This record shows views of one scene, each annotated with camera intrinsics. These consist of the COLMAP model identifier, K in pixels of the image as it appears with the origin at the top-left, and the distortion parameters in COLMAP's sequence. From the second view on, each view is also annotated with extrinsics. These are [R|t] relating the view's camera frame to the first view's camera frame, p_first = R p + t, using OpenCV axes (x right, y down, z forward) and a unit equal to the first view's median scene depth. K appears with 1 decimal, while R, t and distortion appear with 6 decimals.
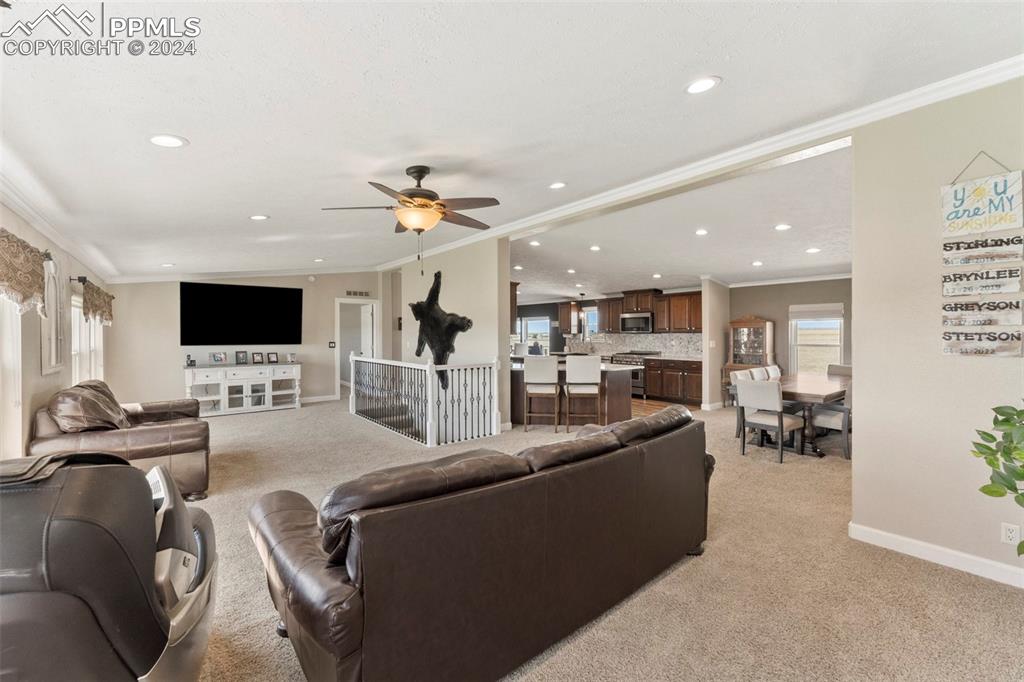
lens RADIAL K [[418.8, 0, 507.6], [0, 418.8, 339.4], [0, 0, 1]] dist [-0.000701, 0.000781]
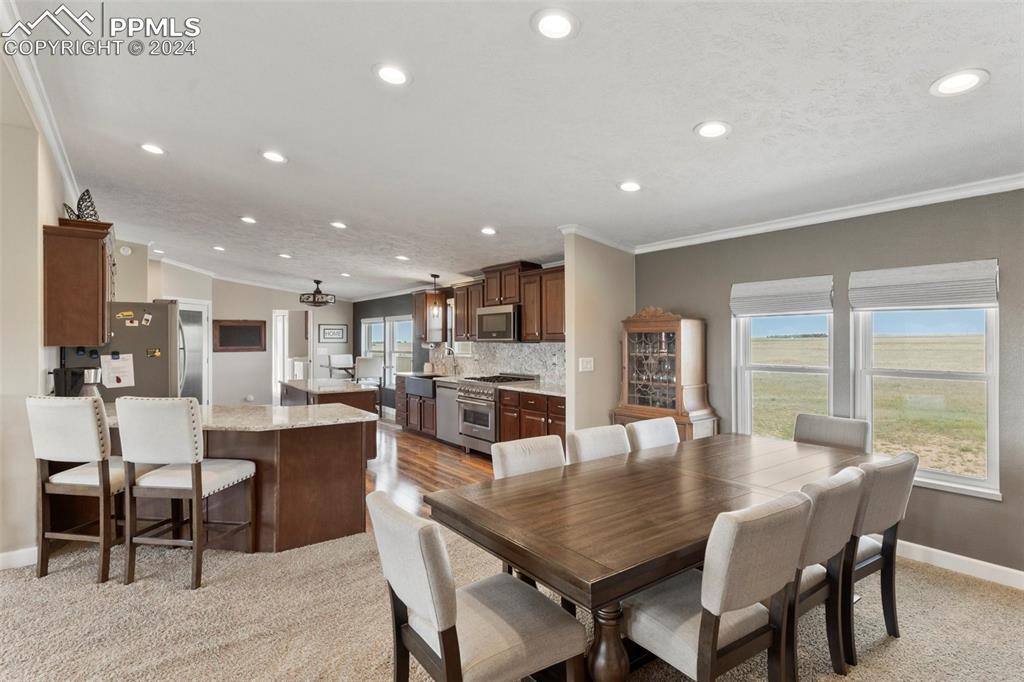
lens RADIAL K [[506.2, 0, 507.6], [0, 506.2, 342.2], [0, 0, 1]] dist [0.004386, 0.000102]
pose [[0.999439, 0.001945, -0.033427, 0.149351], [-0.002367, 0.999918, -0.012596, -0.002714], [0.033399, 0.012668, 0.999362, 0.142025]]
